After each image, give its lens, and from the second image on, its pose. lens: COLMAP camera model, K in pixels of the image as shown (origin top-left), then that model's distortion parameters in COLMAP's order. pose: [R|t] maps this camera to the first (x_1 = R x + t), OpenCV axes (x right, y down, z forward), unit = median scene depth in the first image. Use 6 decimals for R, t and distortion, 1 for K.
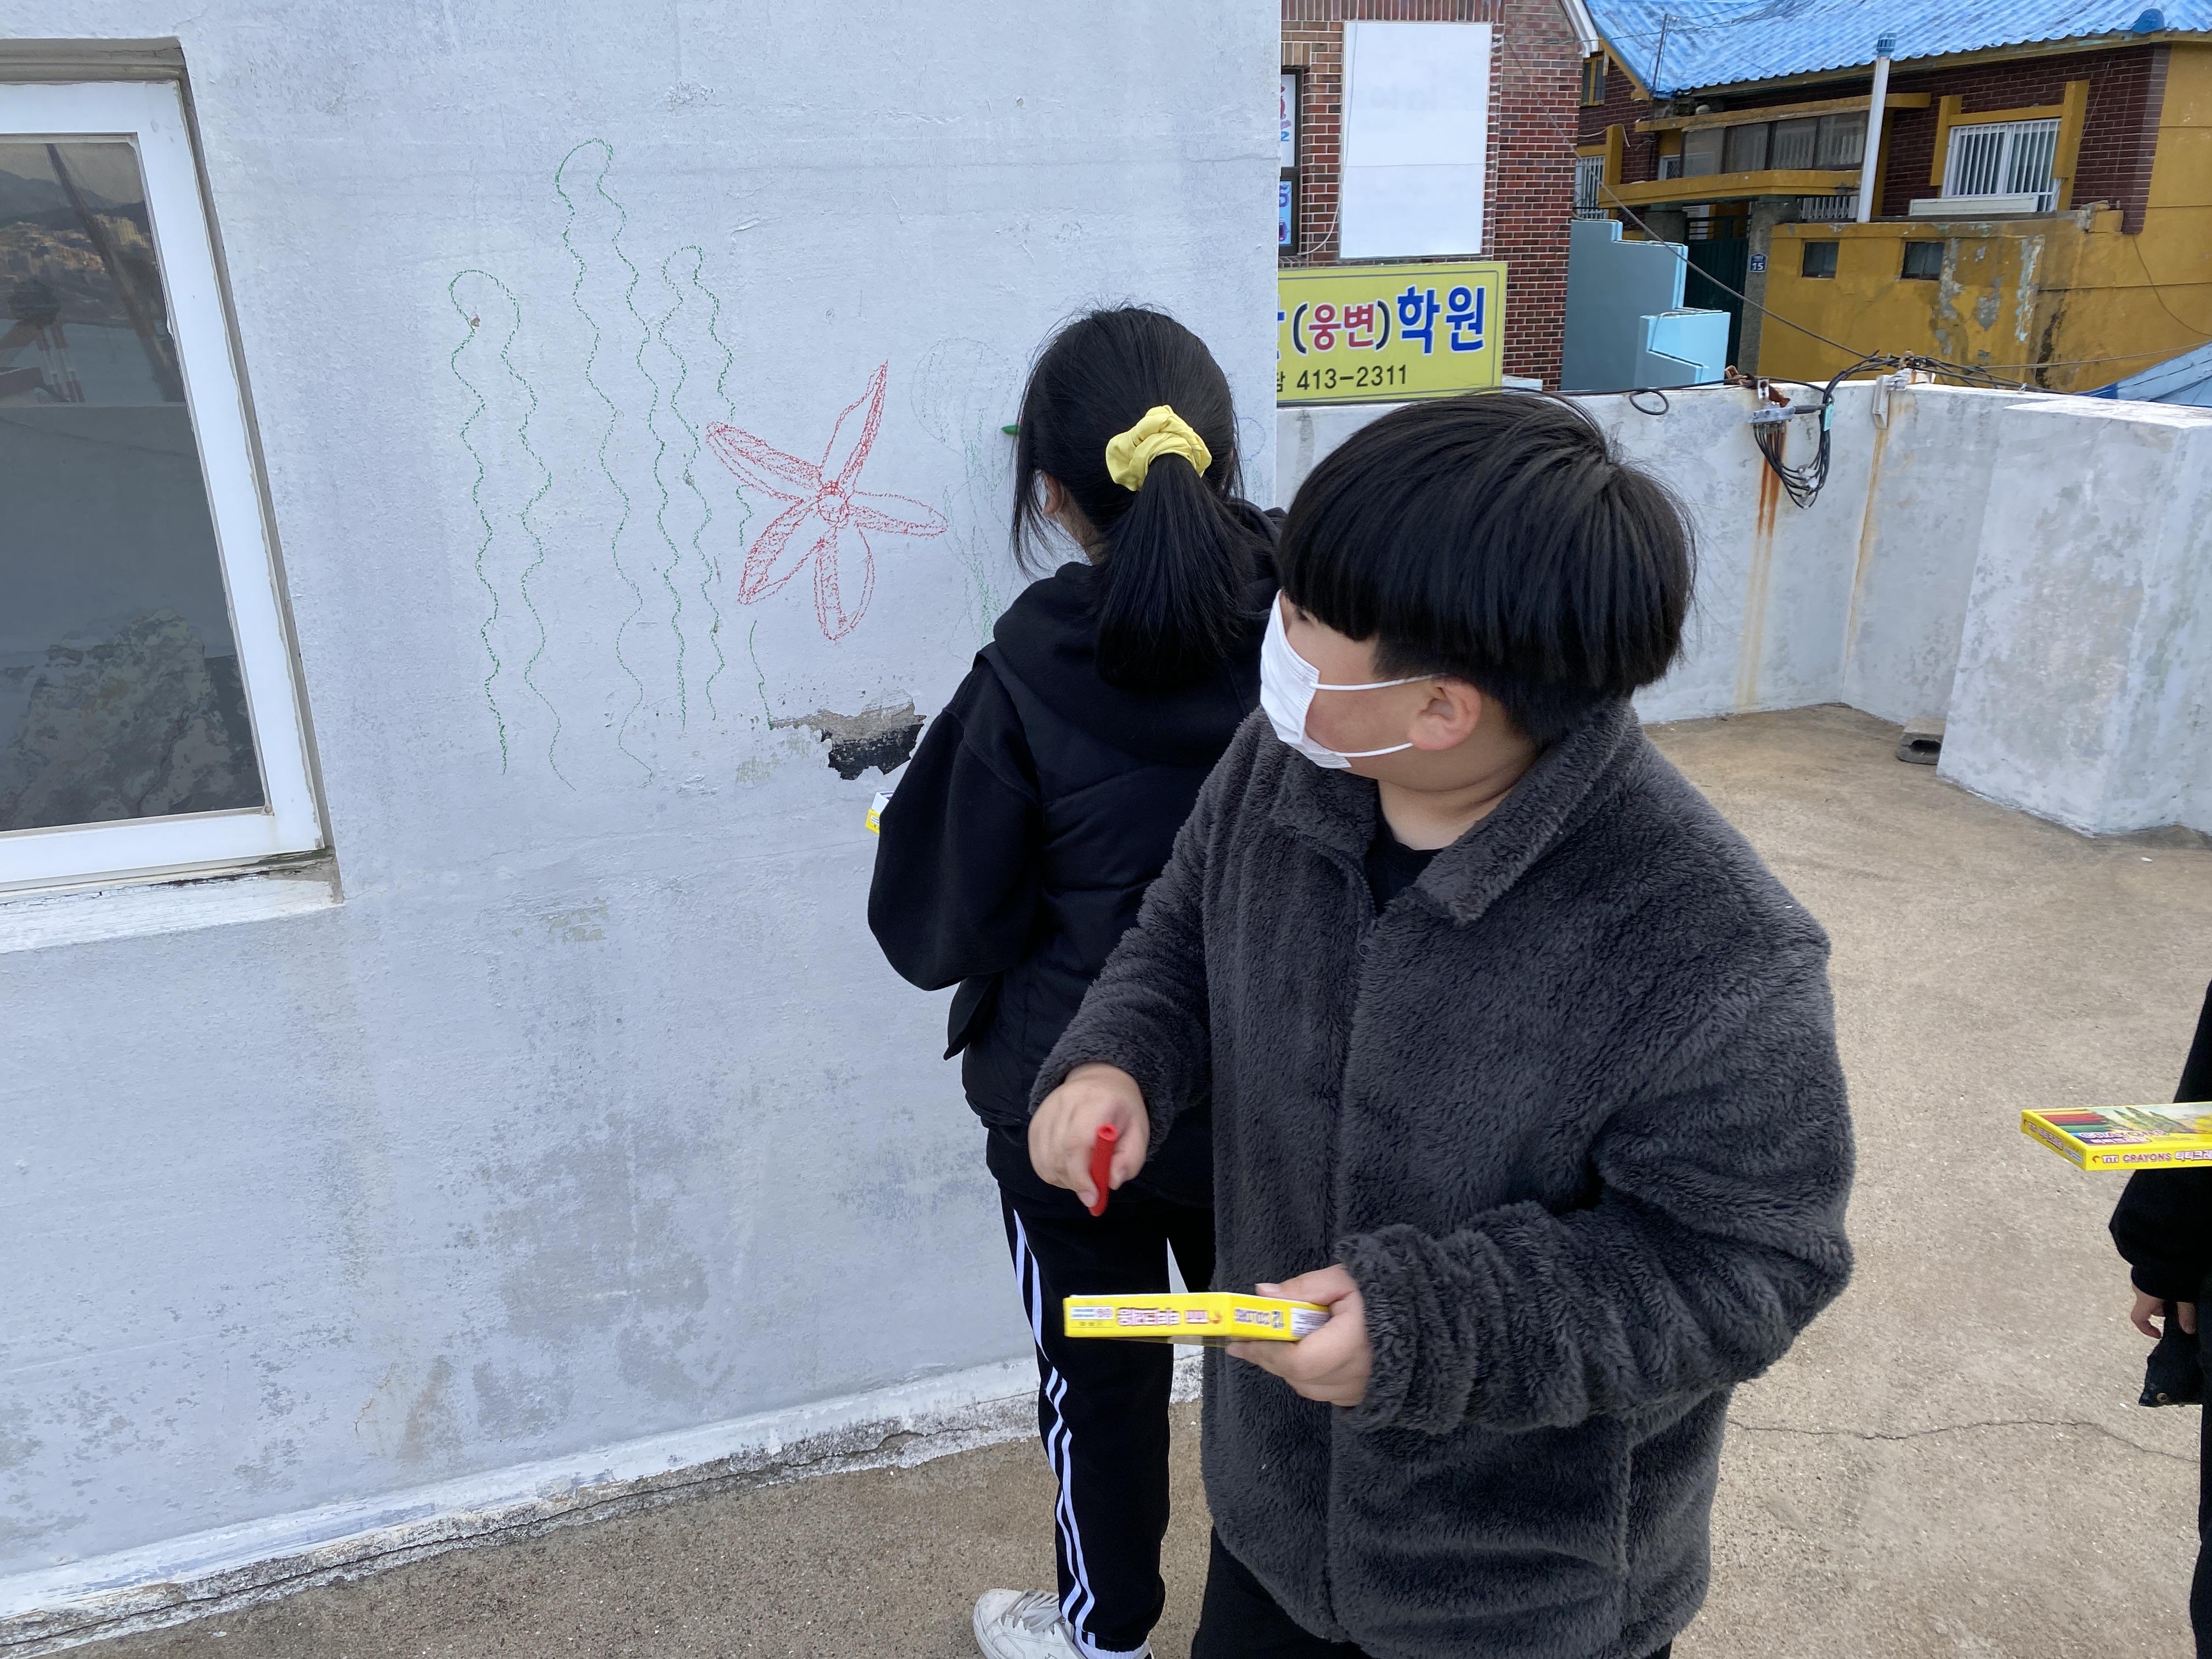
lens RADIAL K [[1685.6, 0, 1102.3], [0, 1685.6, 813.8], [0, 0, 1]] dist [0.028282, -0.027192]
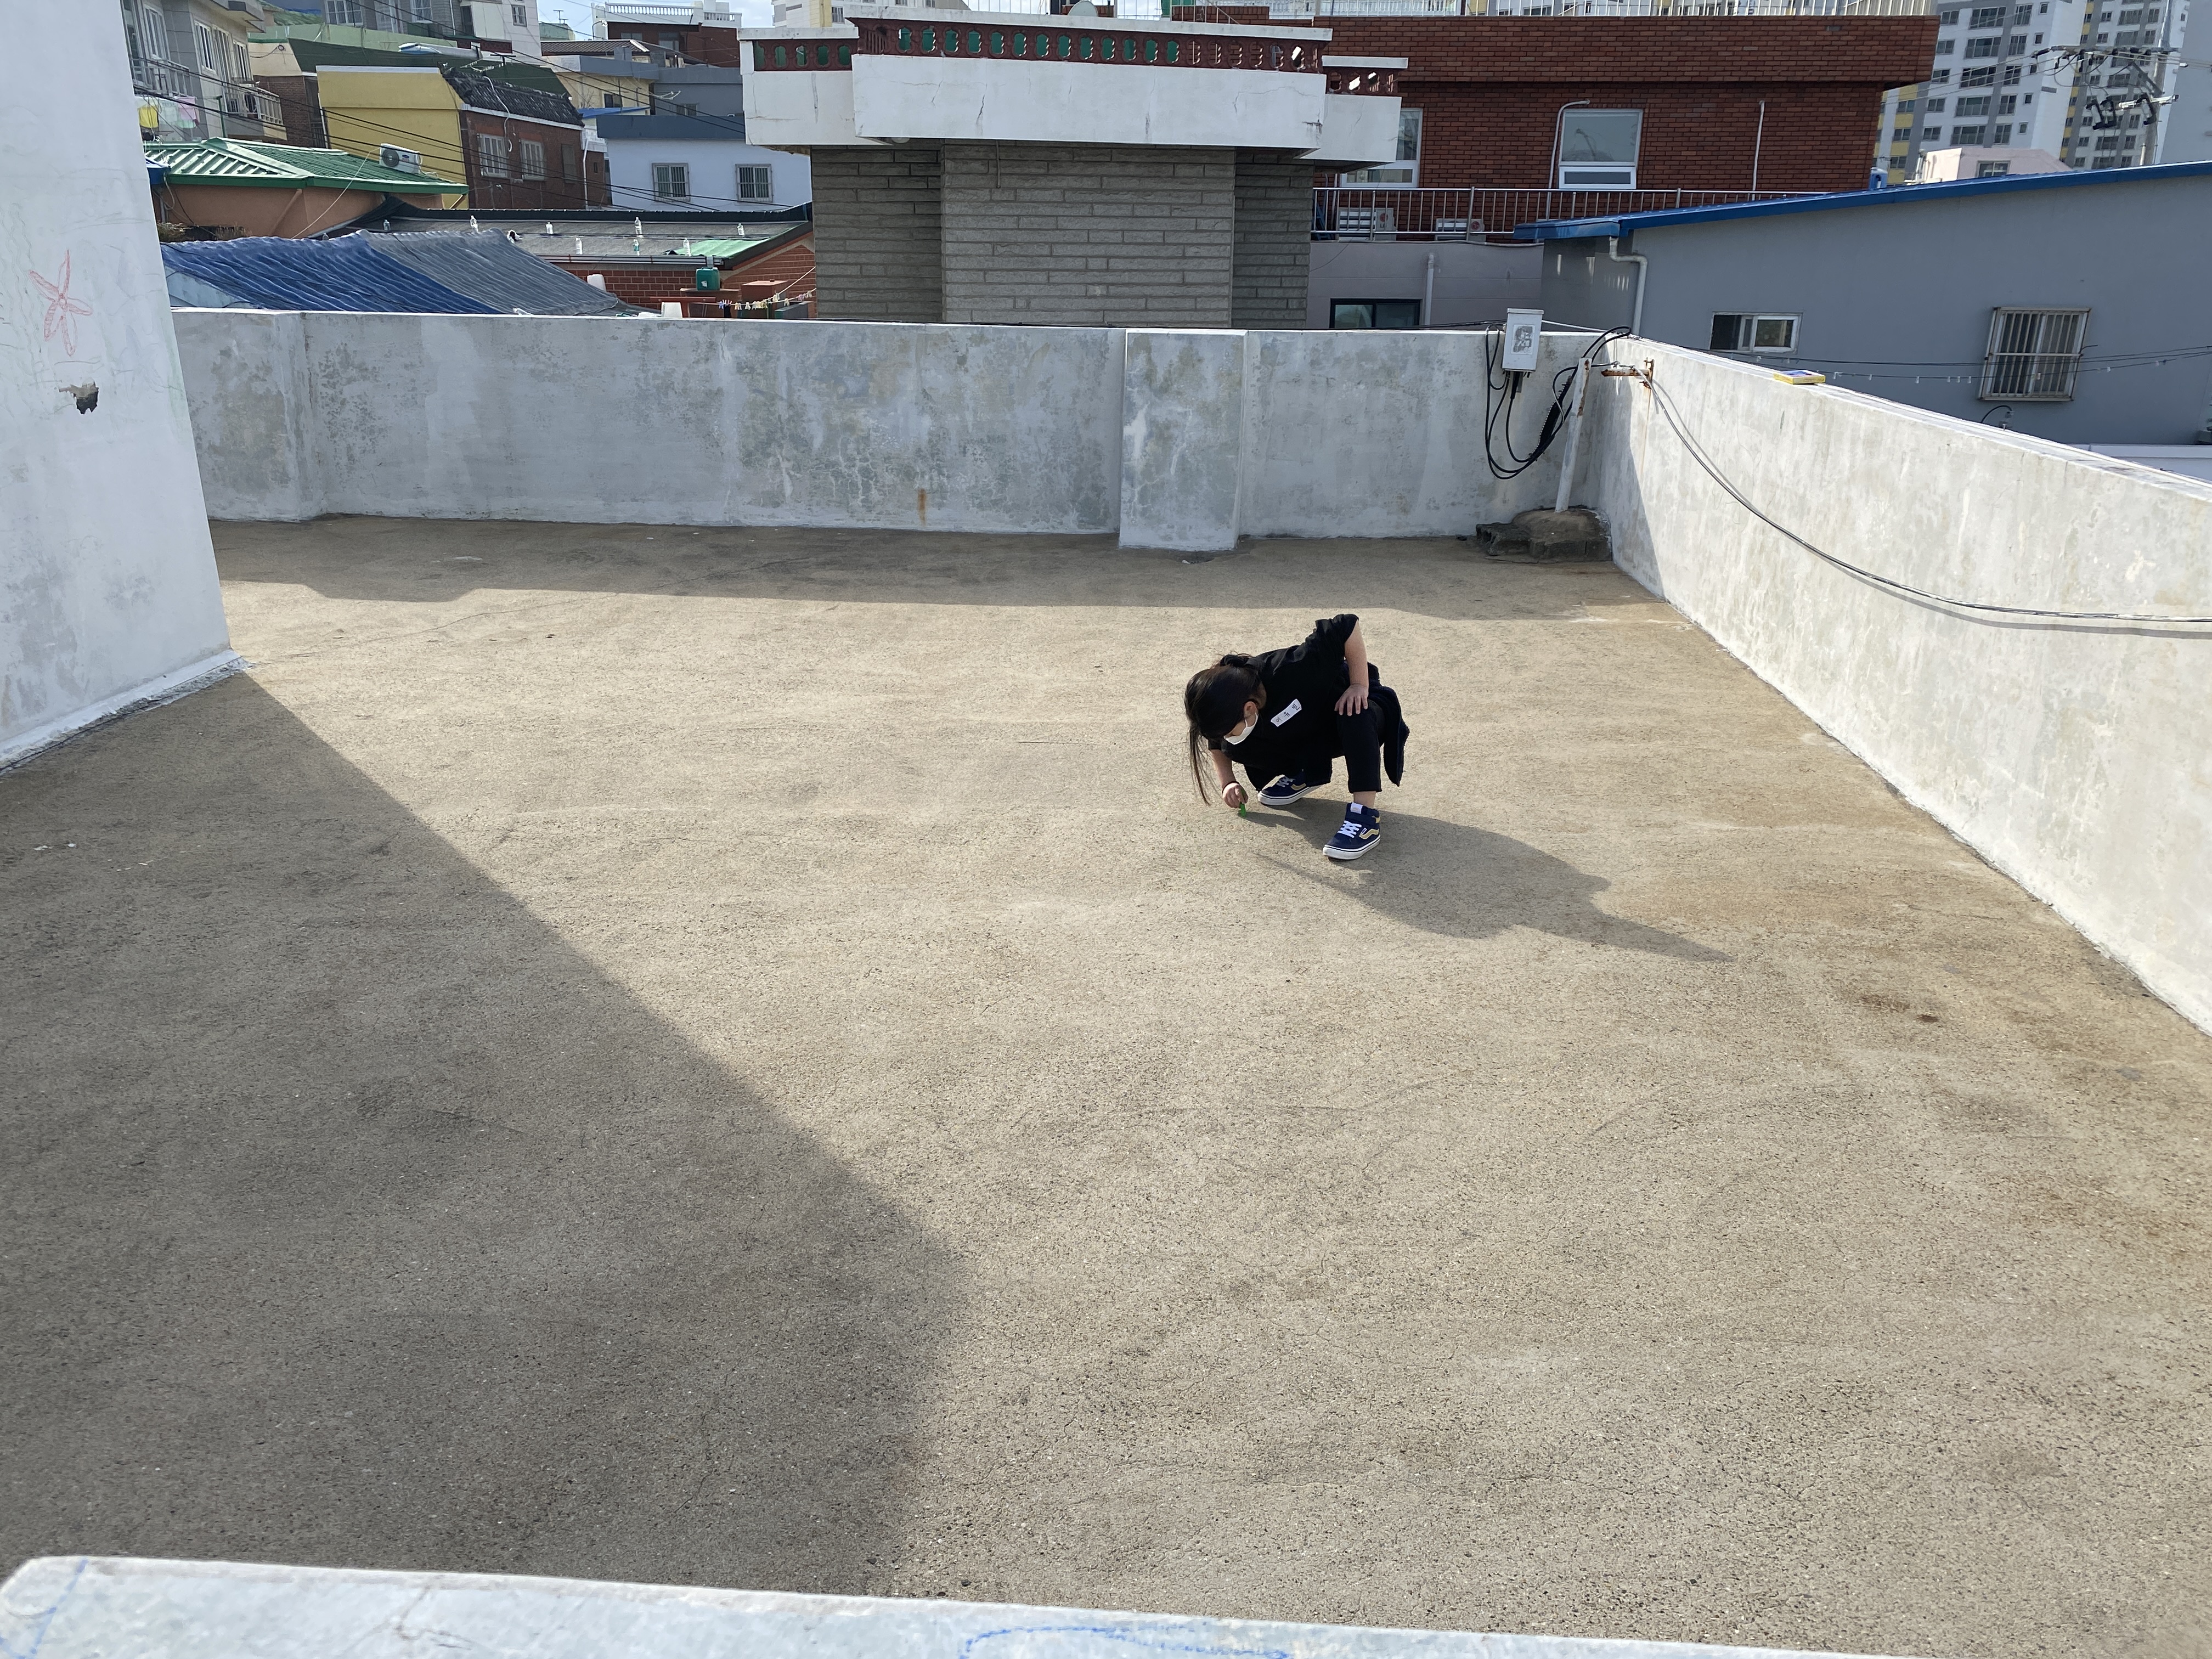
lens RADIAL K [[1666.1, 0, 1106.0], [0, 1666.1, 829.5], [0, 0, 1]] dist [0.073188, -0.108878]
pose [[0.356170, -0.284972, 0.889907, -0.983867], [0.278660, 0.941420, 0.189939, 0.249406], [-0.891904, 0.180331, 0.414715, -0.634801]]
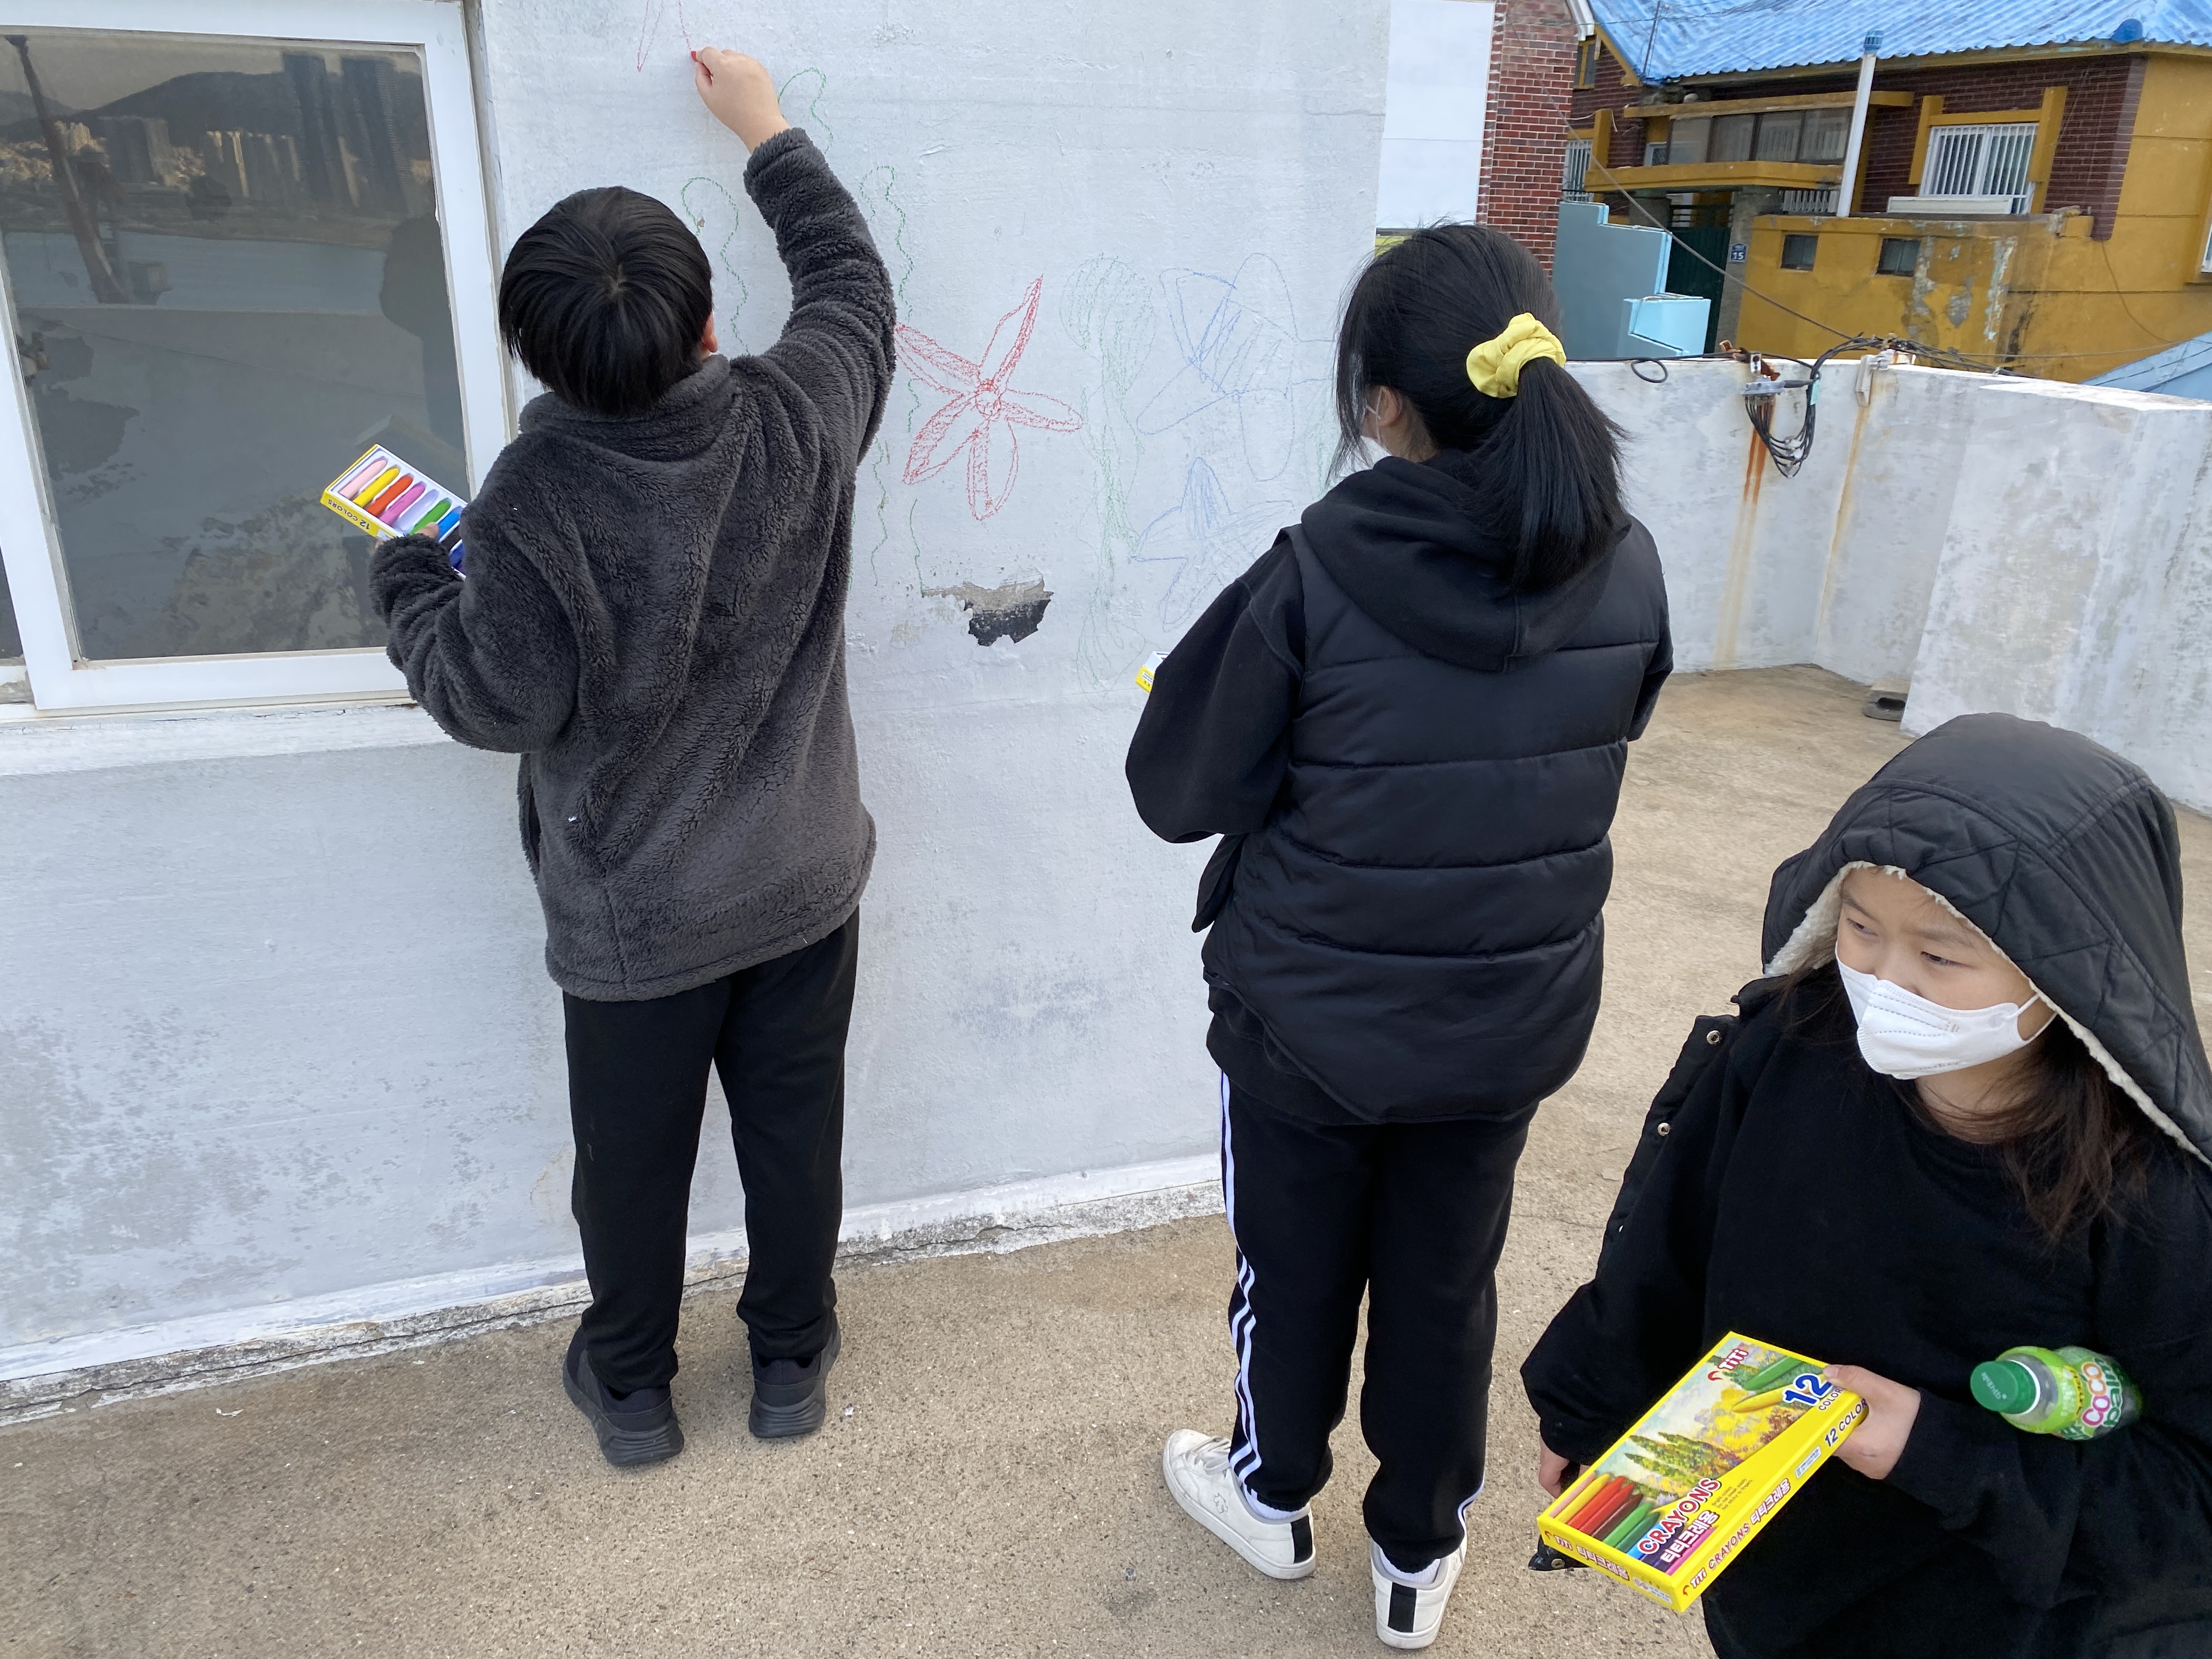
lens RADIAL K [[1692.0, 0, 1097.9], [0, 1692.0, 825.8], [0, 0, 1]] dist [0.032188, -0.032634]
pose [[0.998995, 0.035661, 0.027154, -0.048682], [-0.036287, 0.999079, 0.022916, 0.035693], [-0.026312, -0.023878, 0.999369, -0.075544]]
